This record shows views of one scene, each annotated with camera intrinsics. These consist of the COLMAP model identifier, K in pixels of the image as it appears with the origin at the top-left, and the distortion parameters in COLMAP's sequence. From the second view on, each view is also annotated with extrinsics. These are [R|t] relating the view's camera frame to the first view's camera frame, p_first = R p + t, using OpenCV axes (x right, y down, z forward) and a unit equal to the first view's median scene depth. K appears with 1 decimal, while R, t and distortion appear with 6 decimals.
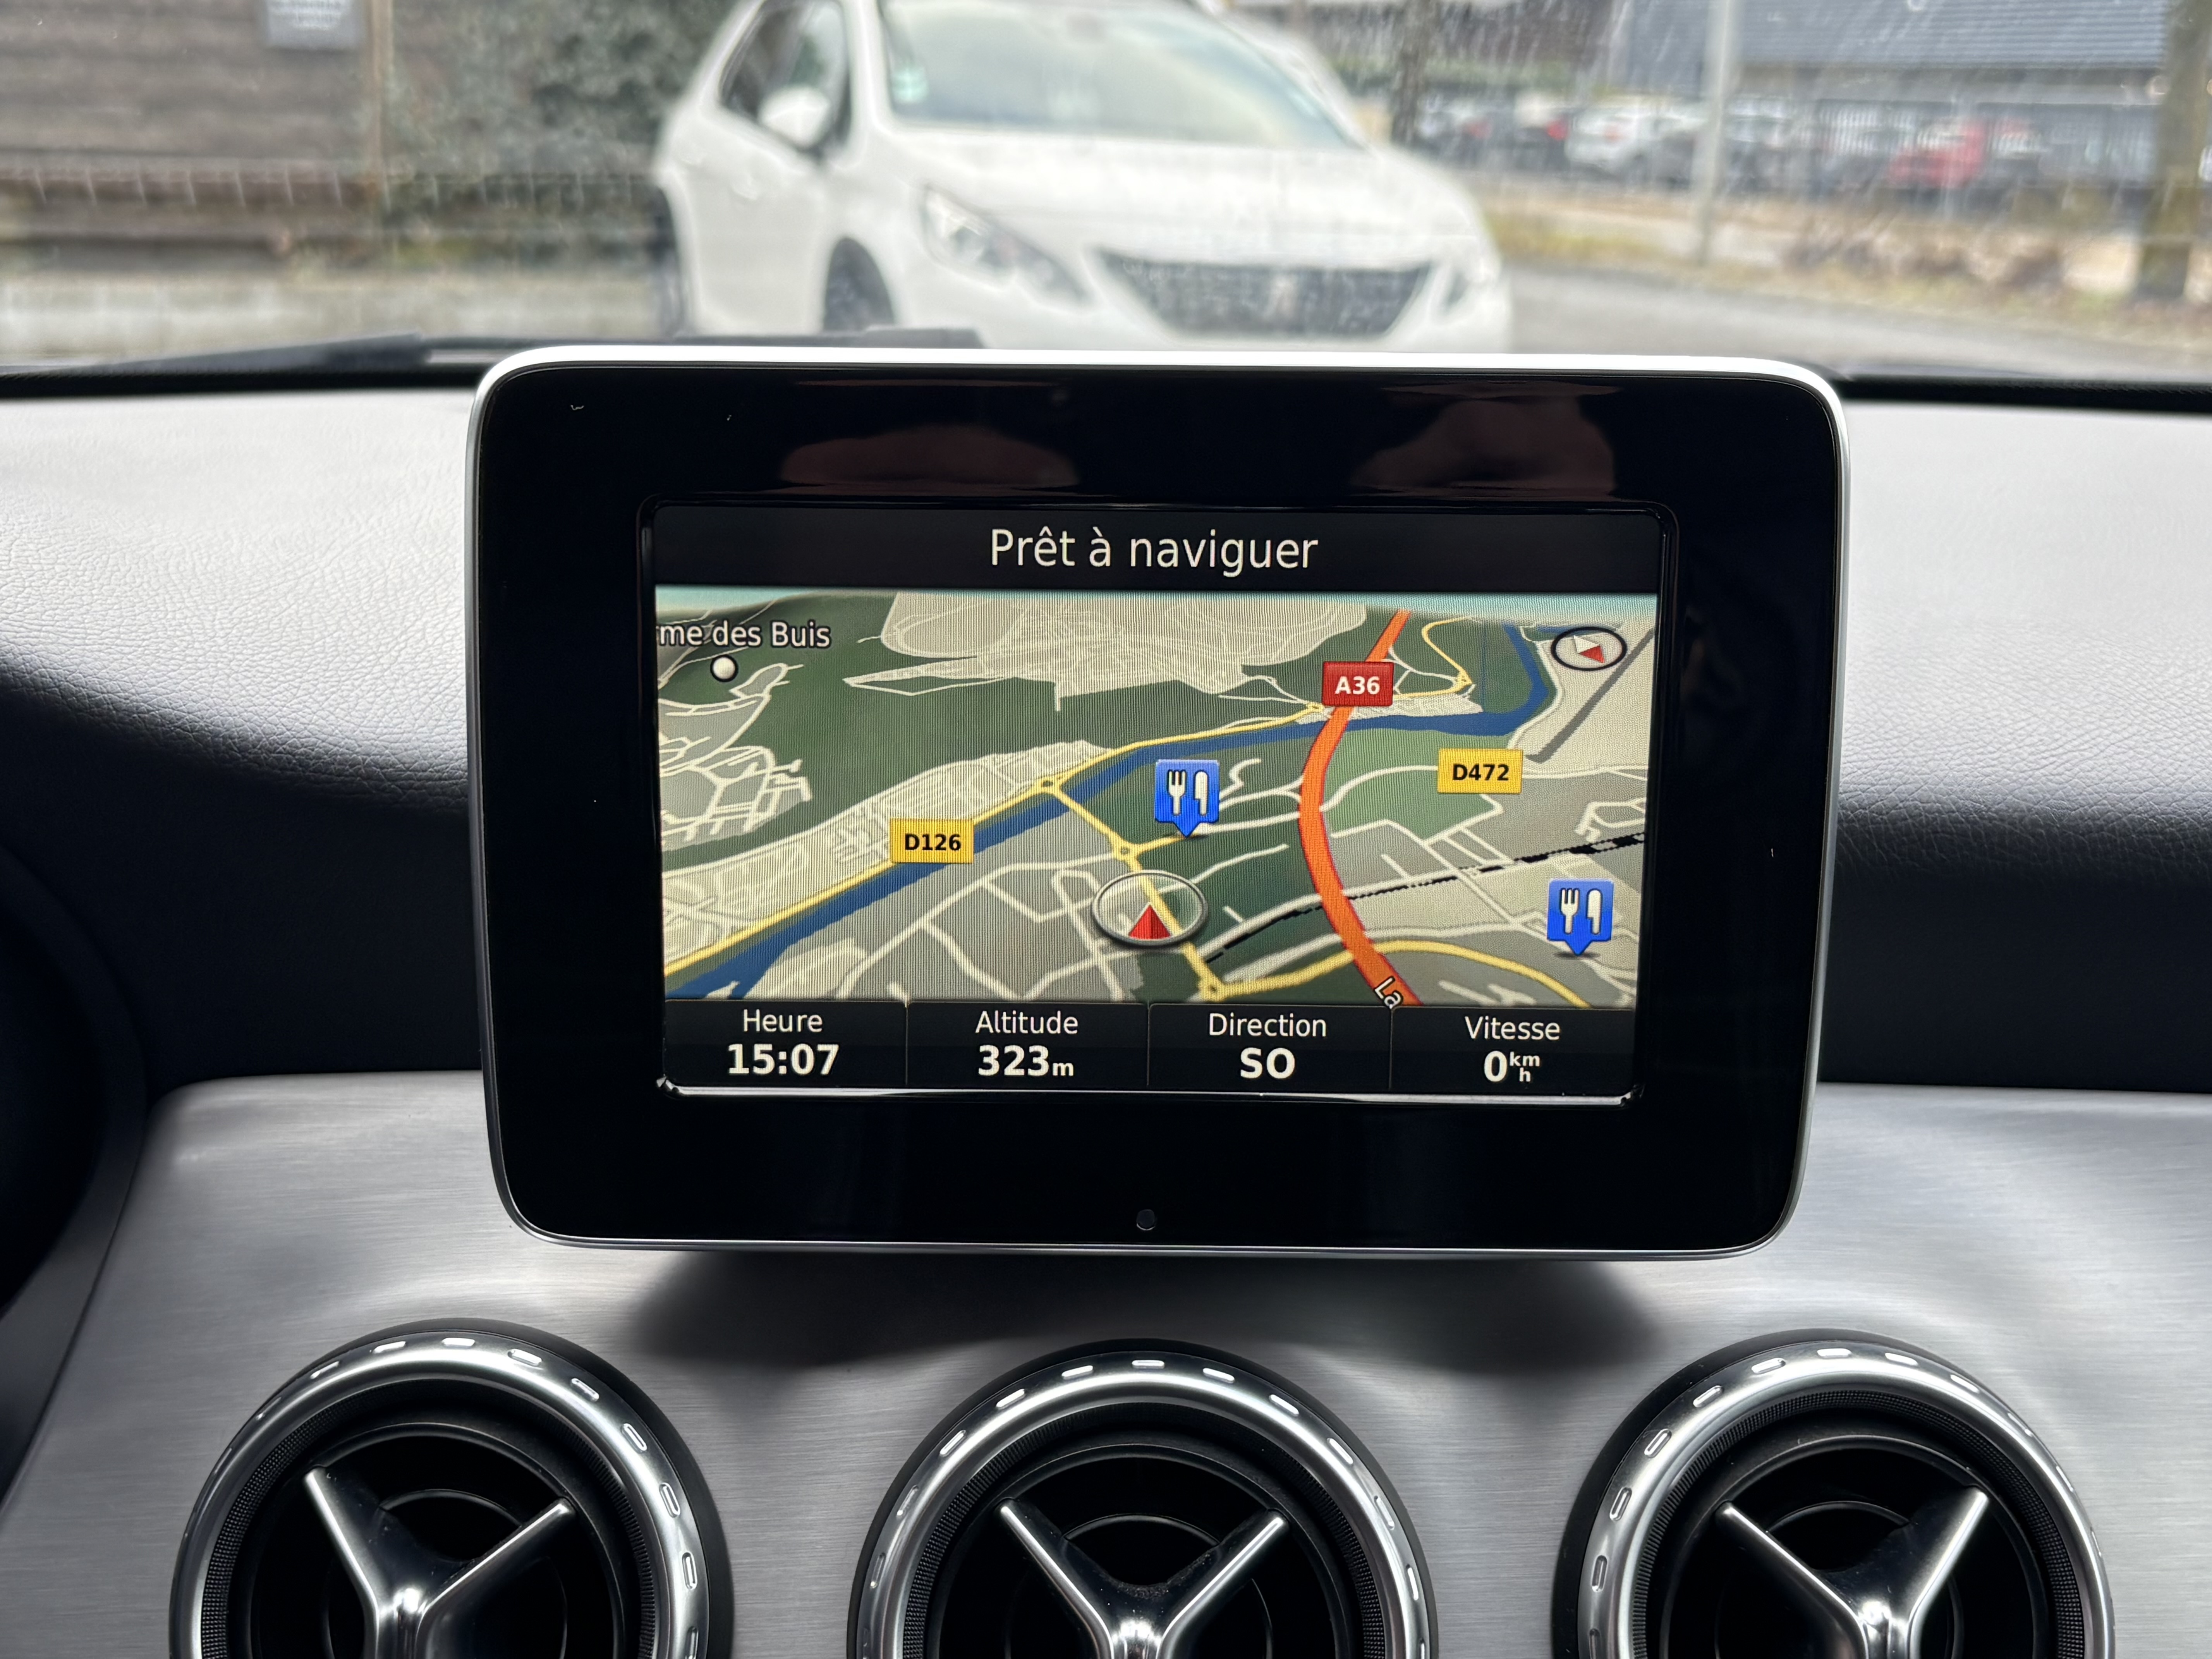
lens RADIAL K [[2495.2, 0, 1083.5], [0, 2495.2, 828.1], [0, 0, 1]] dist [0.095150, -0.206622]
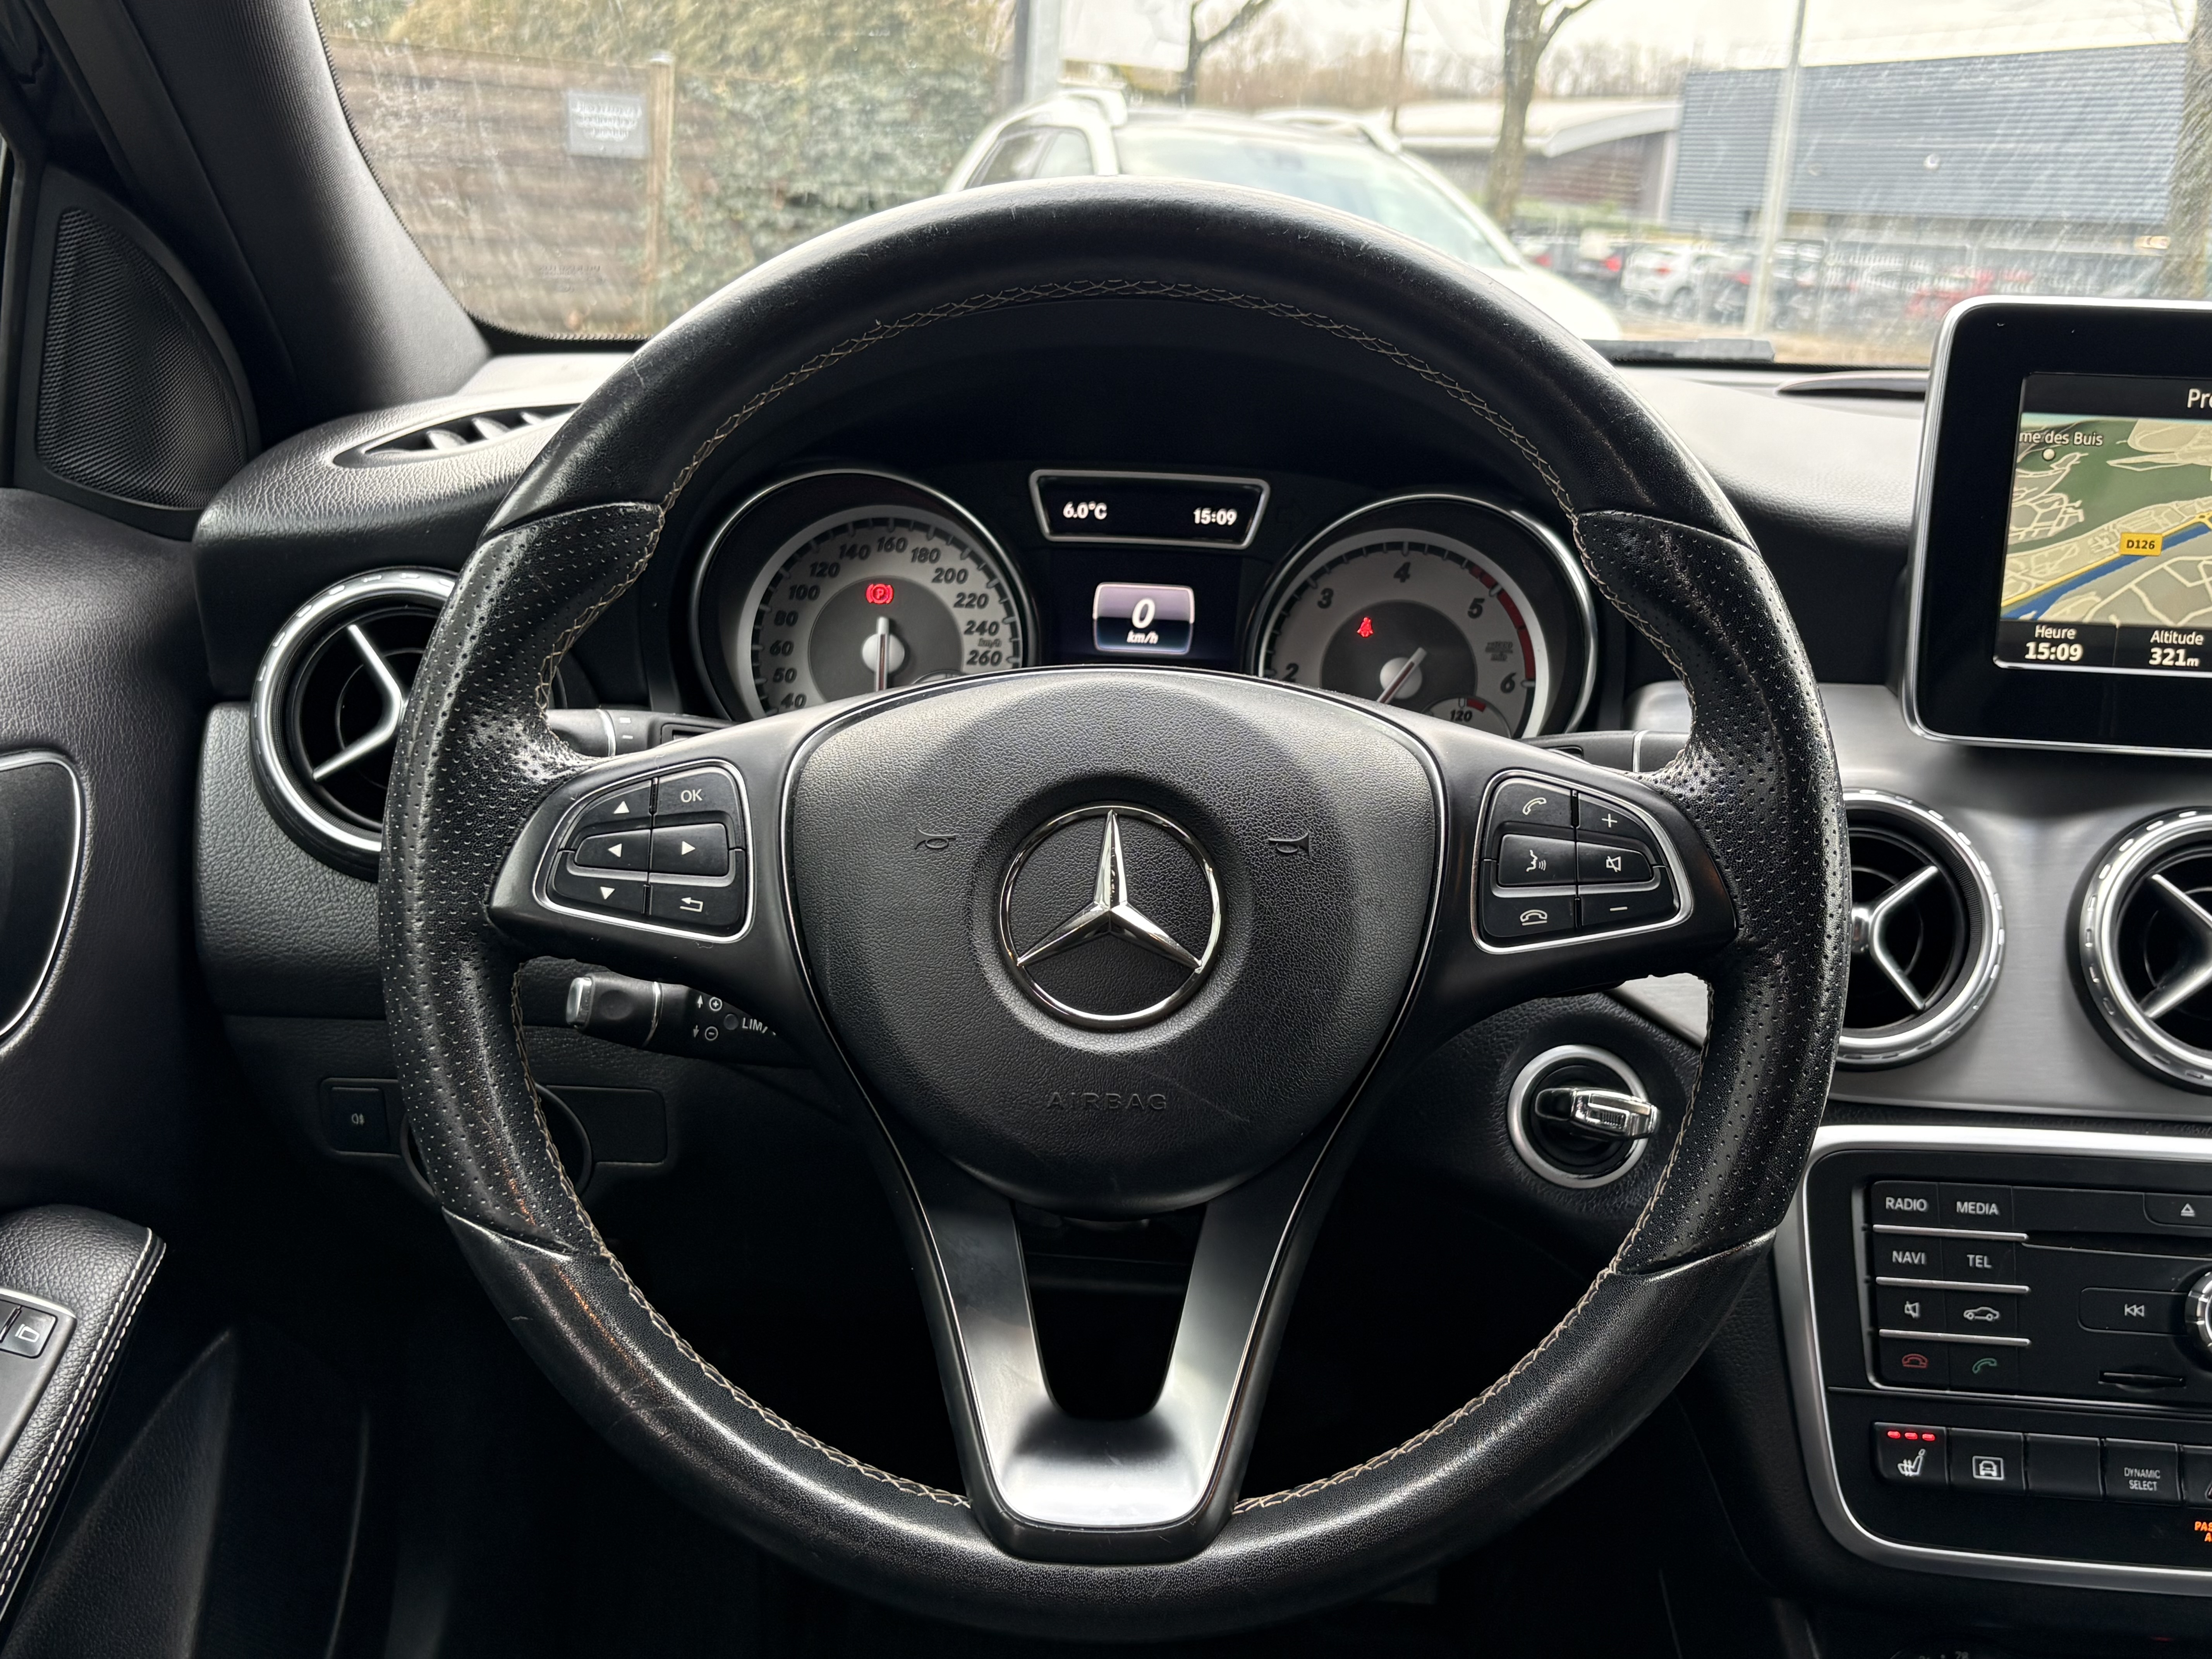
lens RADIAL K [[2229.1, 0, 1106.0], [0, 2229.1, 829.5], [0, 0, 1]] dist [0.106700, -0.158473]
pose [[0.999181, 0.037481, -0.015269, -0.835982], [-0.037764, 0.999112, -0.018660, 0.293355], [0.014556, 0.019222, 0.999709, -0.821993]]
